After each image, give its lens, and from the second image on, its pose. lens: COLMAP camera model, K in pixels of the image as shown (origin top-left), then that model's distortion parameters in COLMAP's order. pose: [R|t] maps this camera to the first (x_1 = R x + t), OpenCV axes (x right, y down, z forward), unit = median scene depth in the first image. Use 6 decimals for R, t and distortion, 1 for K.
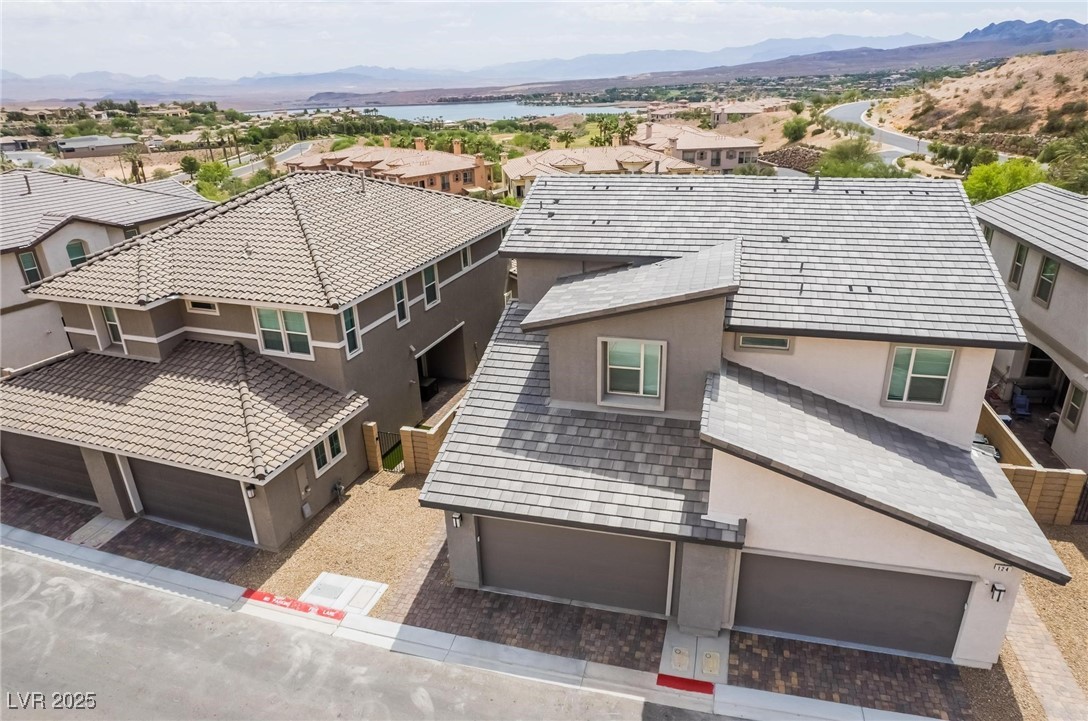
lens RADIAL K [[698.8, 0, 543.2], [0, 698.8, 373.0], [0, 0, 1]] dist [-0.088576, 0.080400]
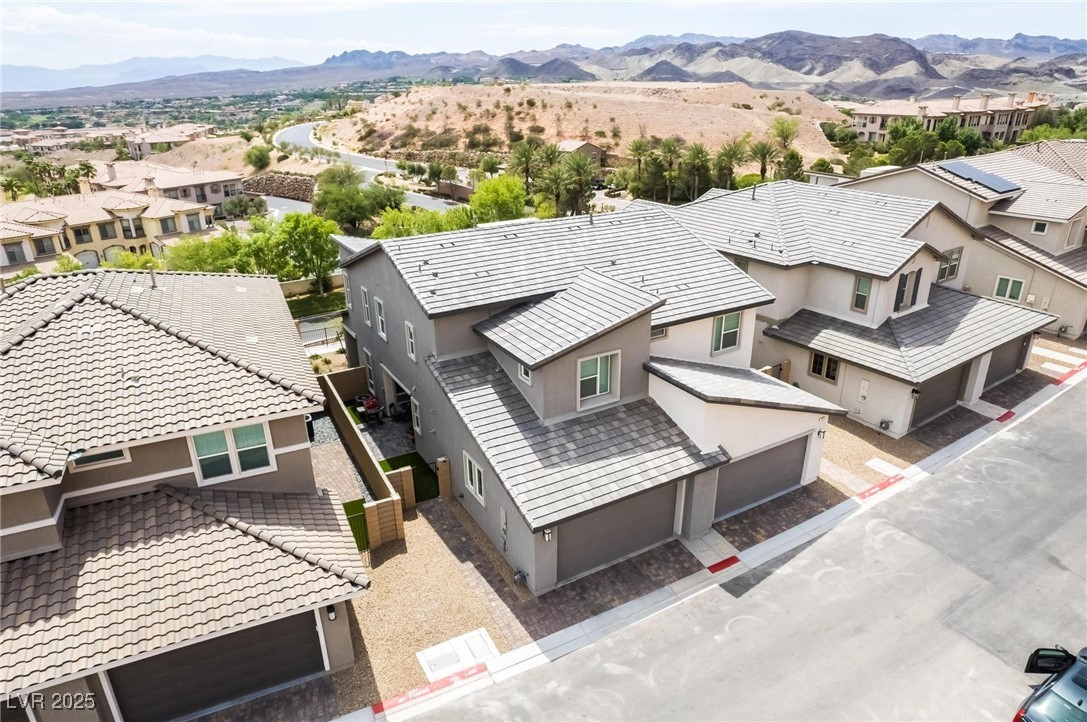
lens RADIAL K [[698.1, 0, 542.7], [0, 698.1, 373.5], [0, 0, 1]] dist [-0.088576, 0.080400]
pose [[0.703291, -0.259181, 0.661973, -0.662558], [0.275289, 0.957812, 0.082538, -0.120729], [-0.655437, 0.124185, 0.744970, 0.066129]]
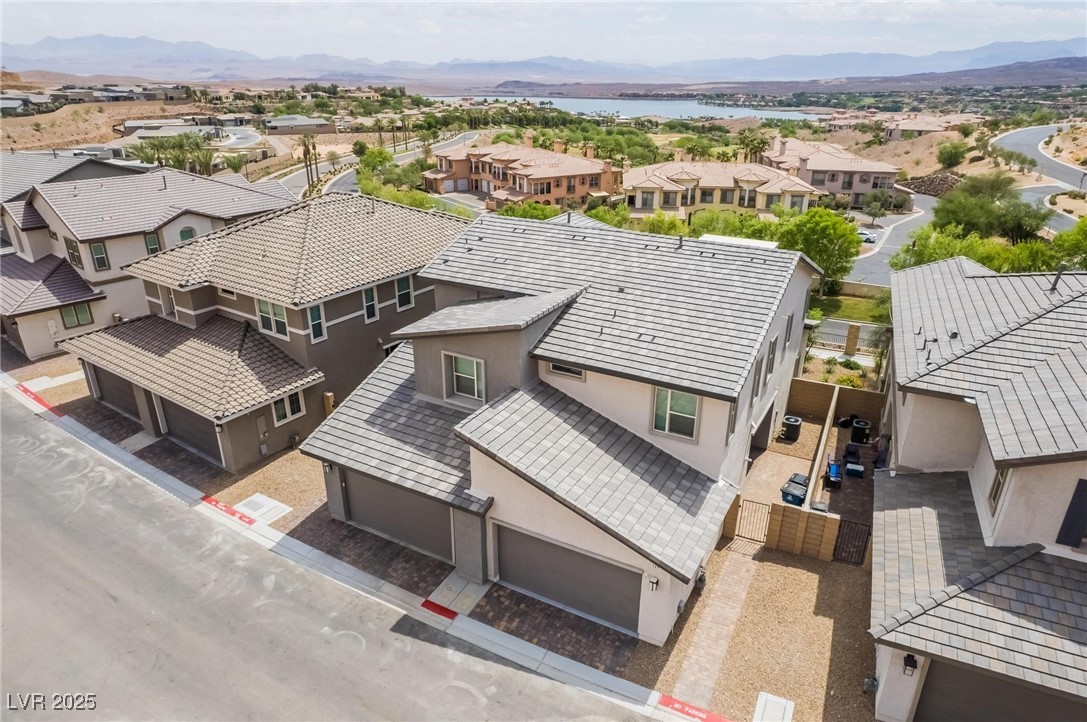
lens RADIAL K [[698.1, 0, 542.7], [0, 698.1, 373.5], [0, 0, 1]] dist [-0.088576, 0.080400]
pose [[0.968476, 0.130234, -0.212353, 0.445353], [-0.128457, 0.991466, 0.022207, -0.049697], [0.213433, 0.005771, 0.976941, -0.212553]]
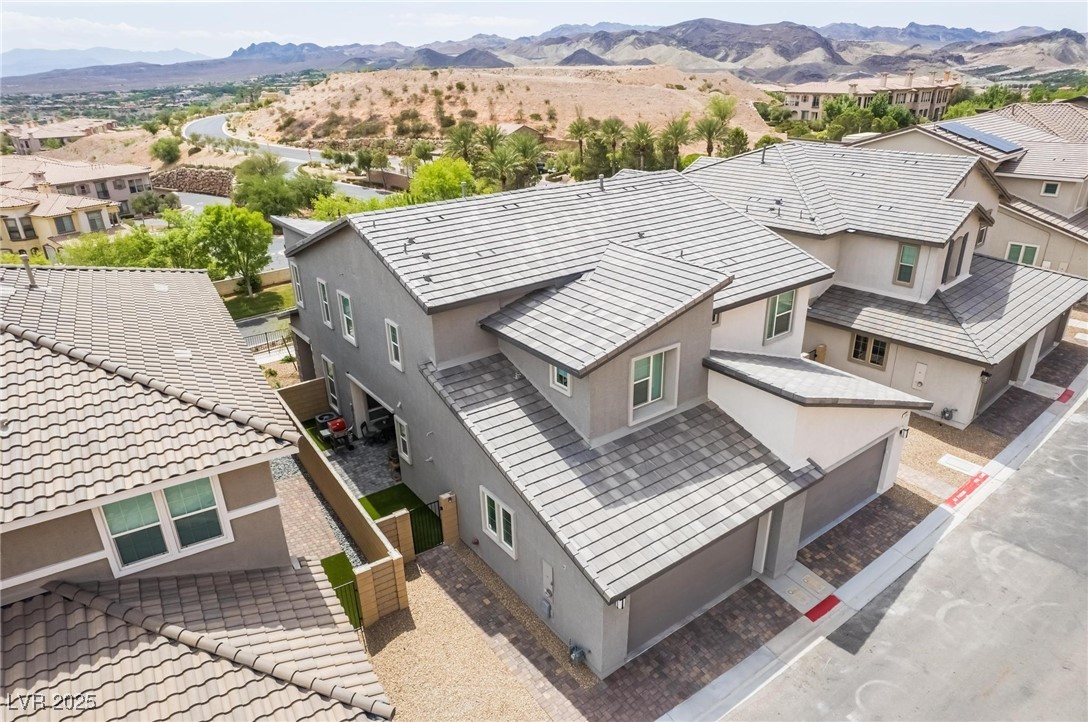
lens RADIAL K [[698.8, 0, 543.2], [0, 698.8, 373.5], [0, 0, 1]] dist [-0.088576, 0.080400]
pose [[0.620880, -0.301750, 0.723502, -0.571379], [0.314976, 0.941194, 0.122244, -0.152750], [-0.717843, 0.151987, 0.679412, 0.339305]]
